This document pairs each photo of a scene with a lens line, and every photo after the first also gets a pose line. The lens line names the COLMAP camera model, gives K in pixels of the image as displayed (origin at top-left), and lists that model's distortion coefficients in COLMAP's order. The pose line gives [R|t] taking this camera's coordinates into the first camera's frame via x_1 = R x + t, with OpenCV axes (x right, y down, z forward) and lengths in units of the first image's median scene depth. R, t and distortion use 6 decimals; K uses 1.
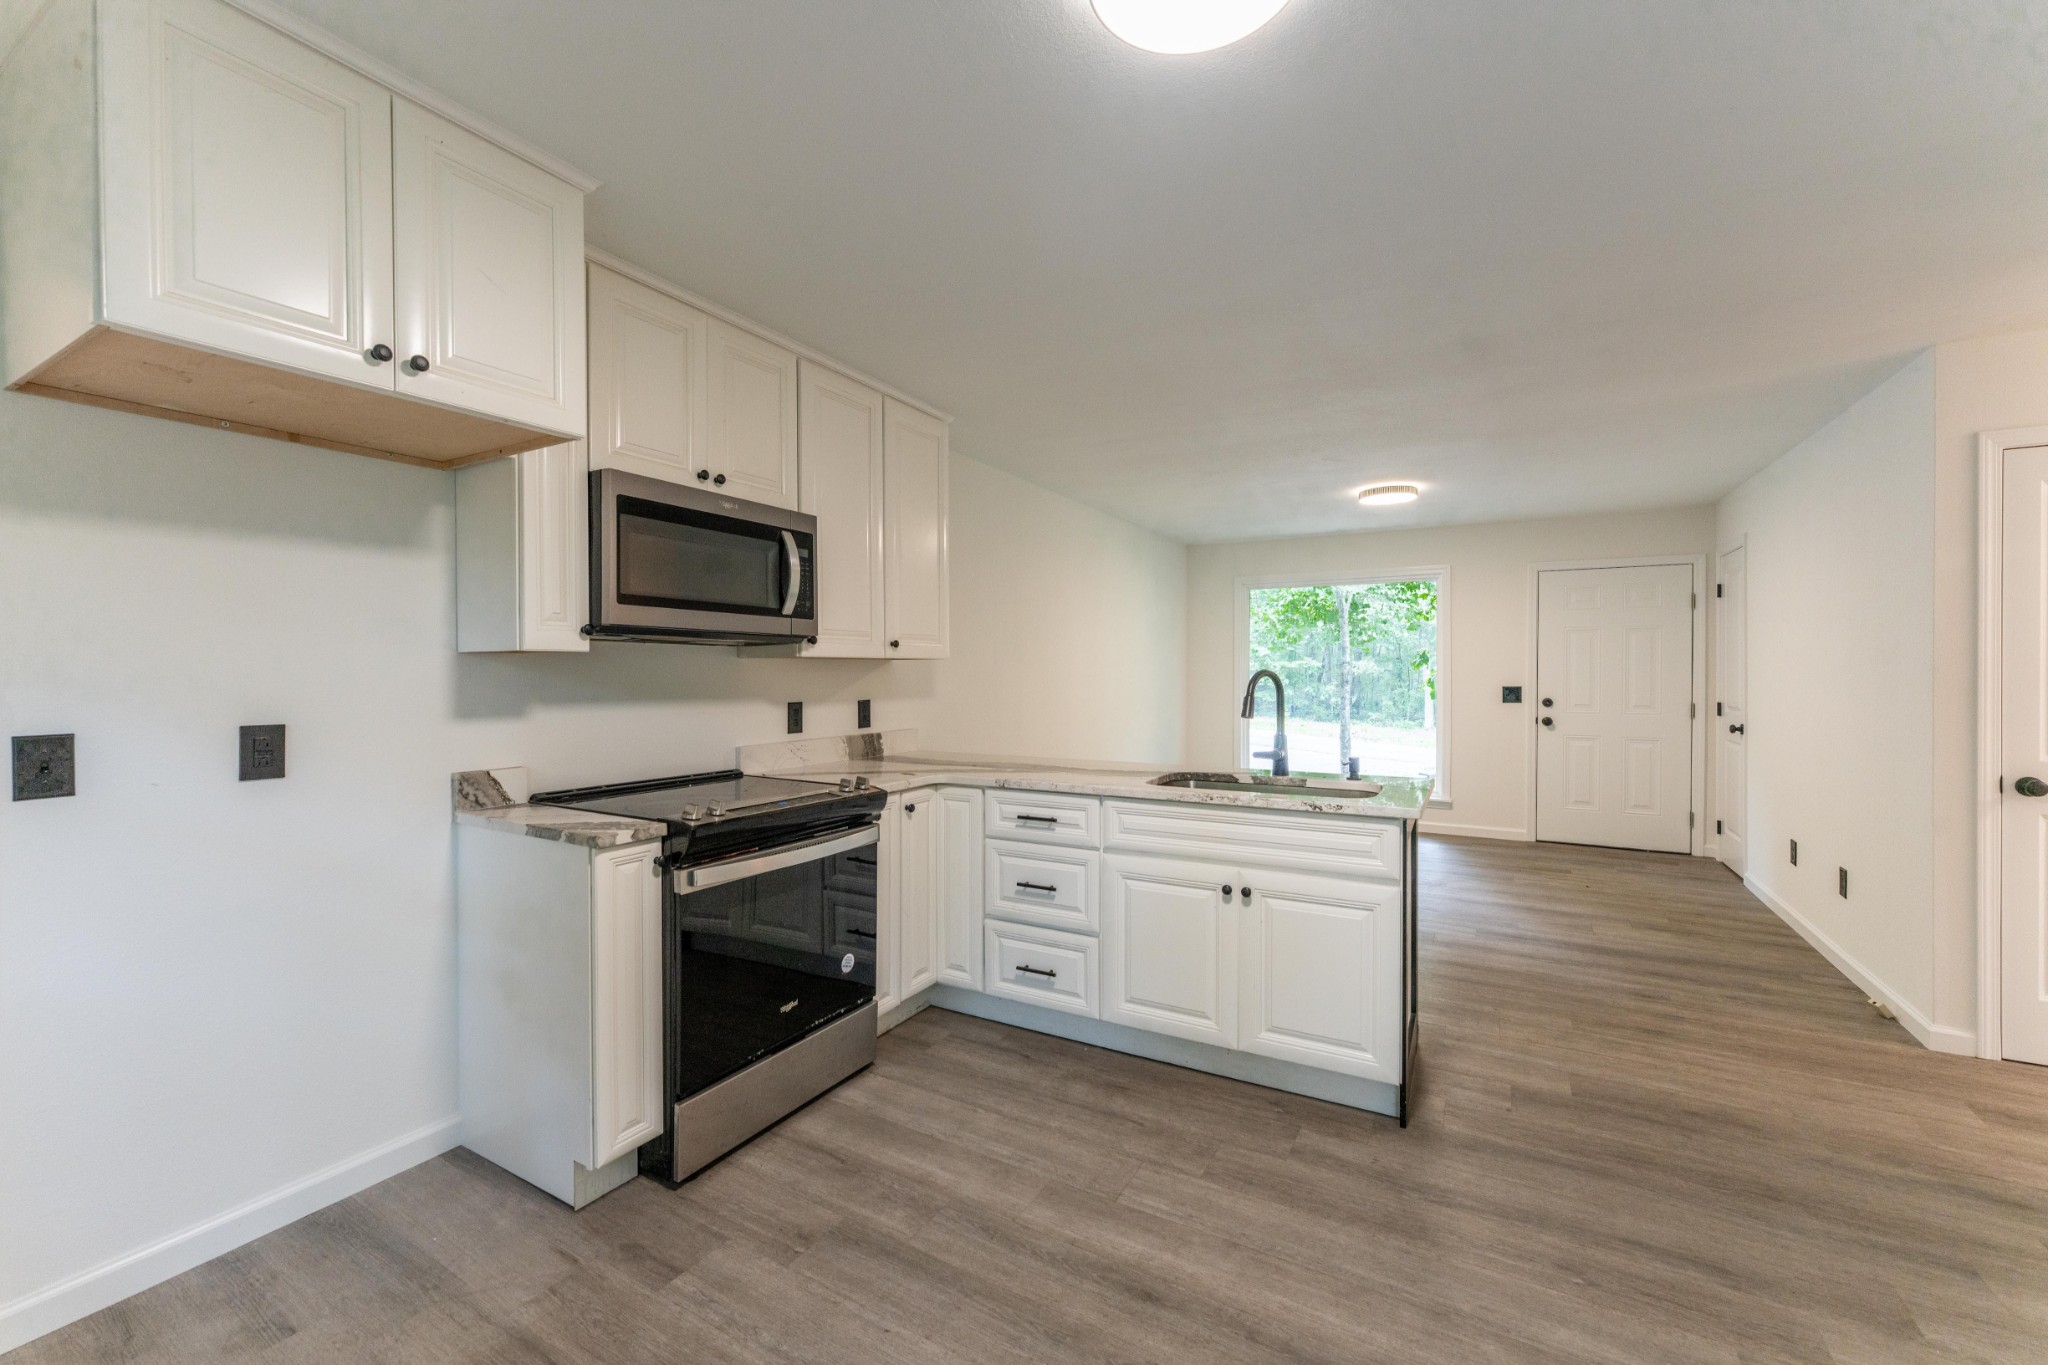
lens RADIAL K [[819.2, 0, 1026.4], [0, 819.2, 675.1], [0, 0, 1]] dist [-0.001312, -0.000478]
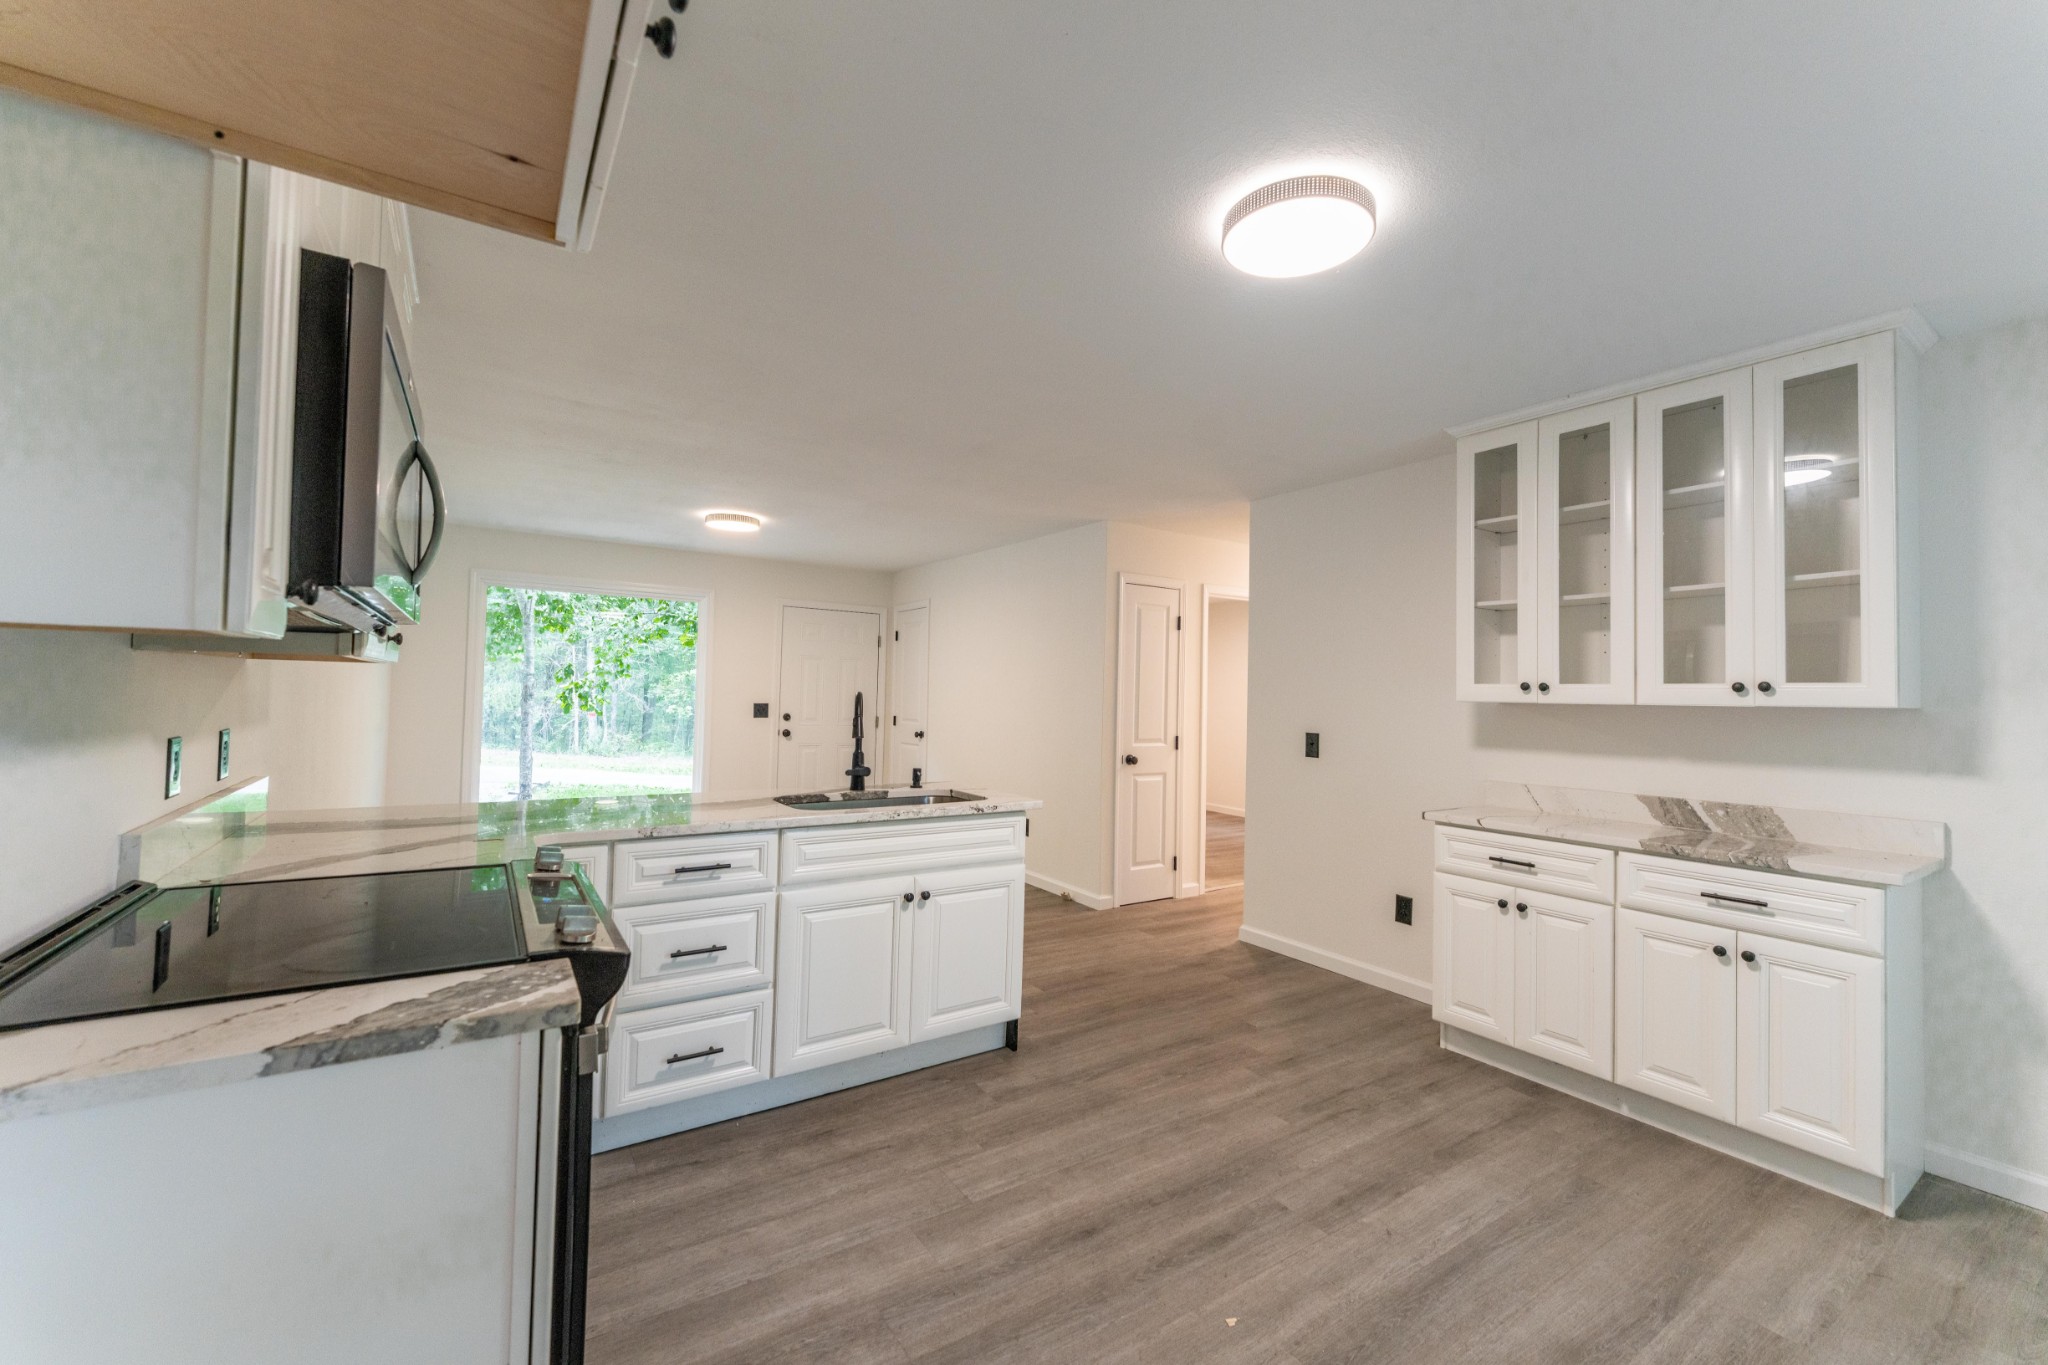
lens RADIAL K [[819.2, 0, 1026.4], [0, 819.2, 675.1], [0, 0, 1]] dist [-0.001312, -0.000478]
pose [[0.449623, 0.034168, 0.892565, -0.590372], [-0.021072, 0.999396, -0.027642, -0.004065], [-0.892970, -0.006380, 0.450071, 0.338529]]
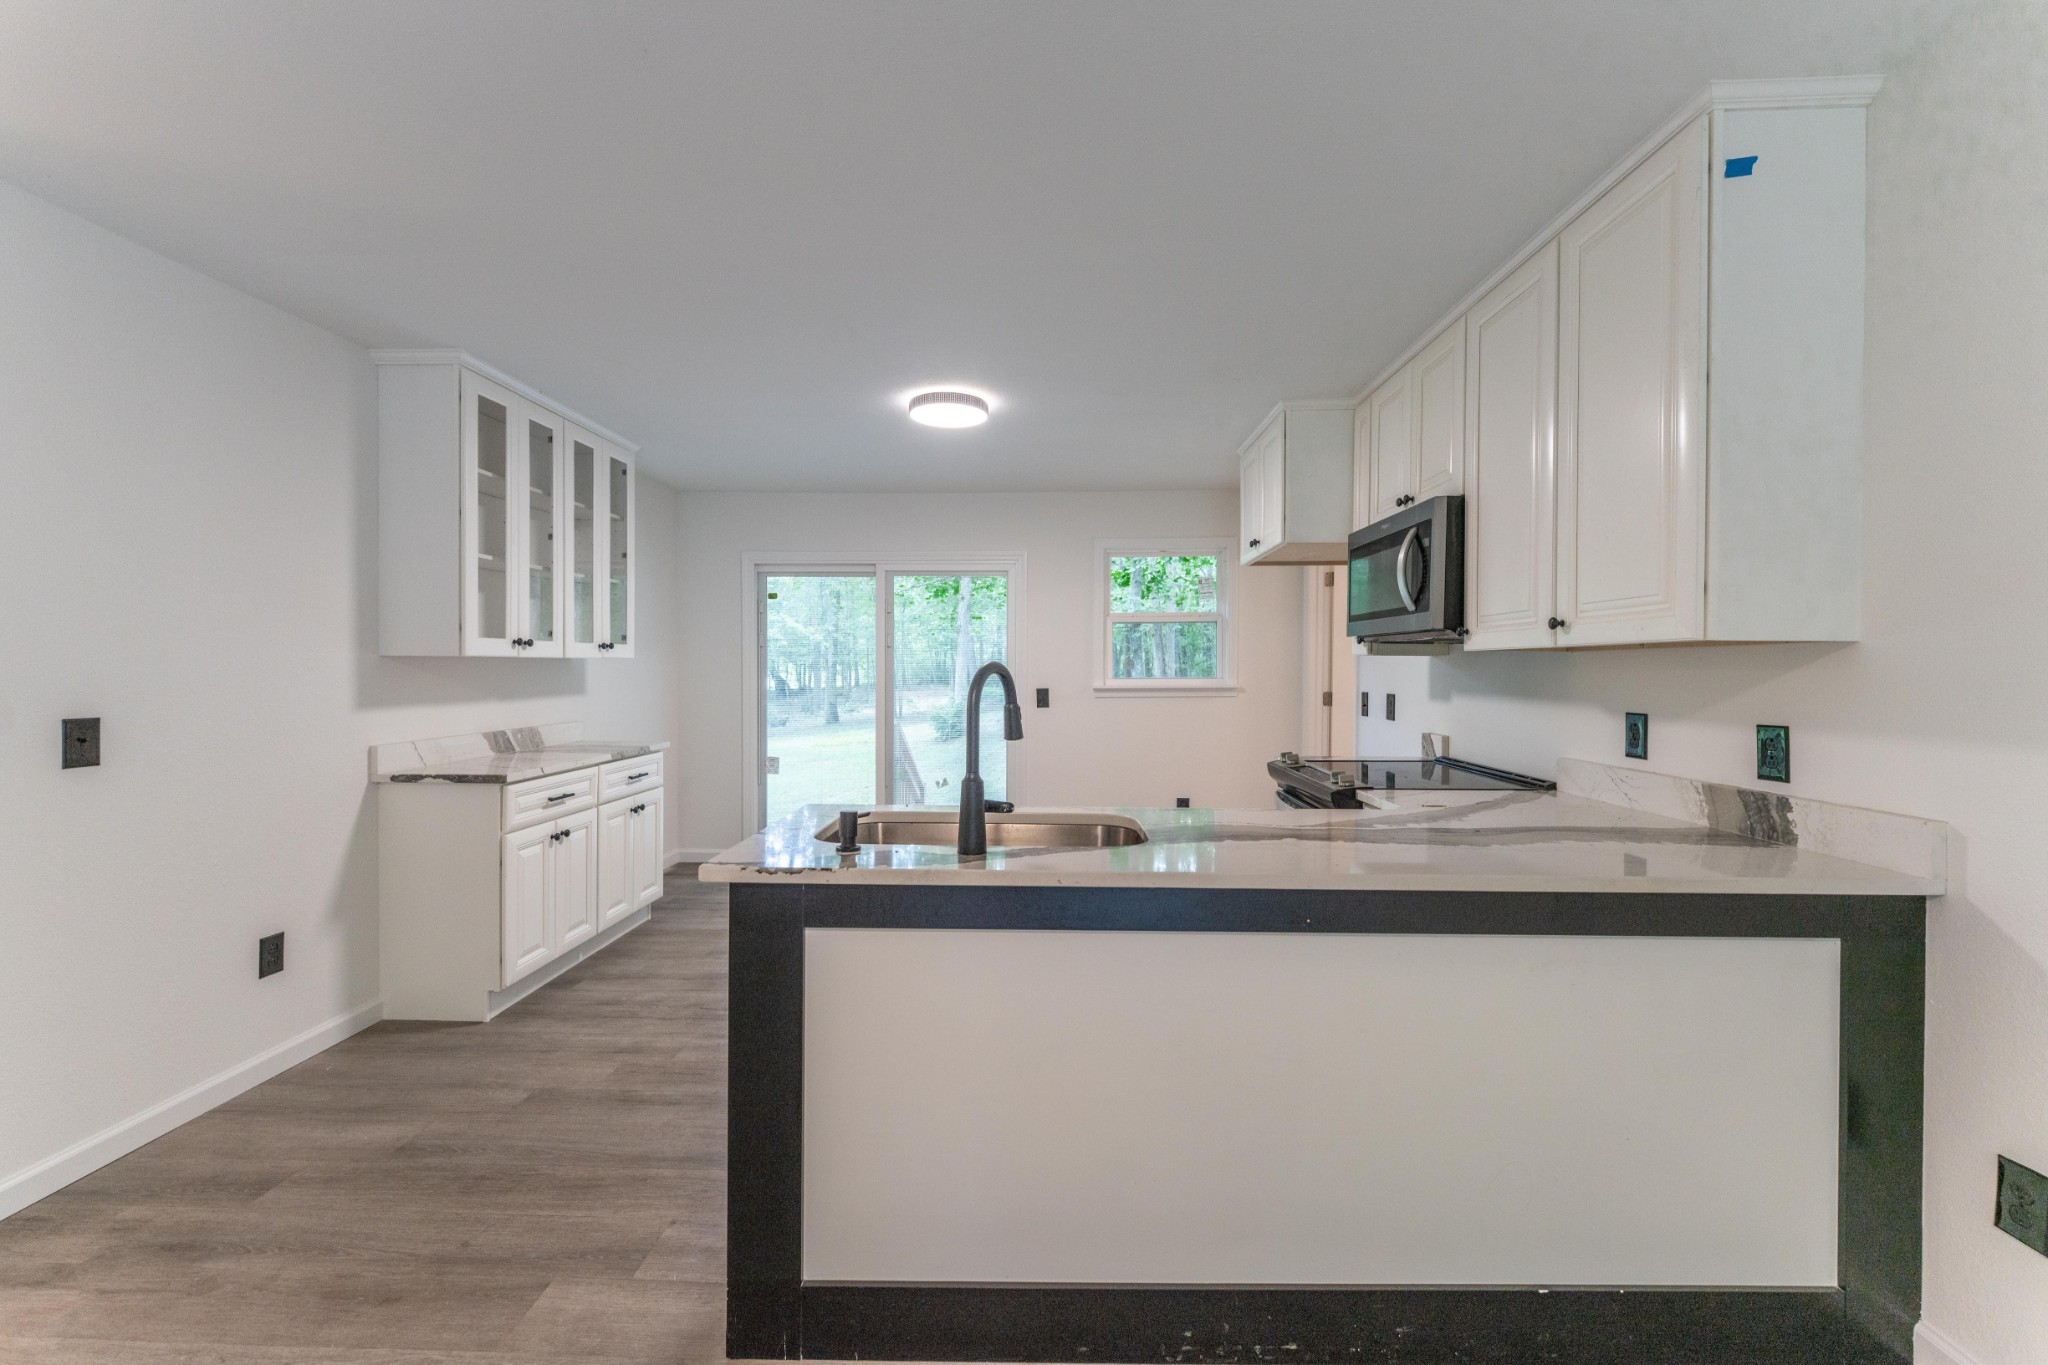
lens RADIAL K [[819.2, 0, 1026.4], [0, 819.2, 675.1], [0, 0, 1]] dist [-0.001312, -0.000478]
pose [[-0.882277, 0.000695, -0.470731, 0.571806], [-0.006281, 0.999893, 0.013249, -0.005210], [0.470689, 0.014646, -0.882177, 1.597454]]
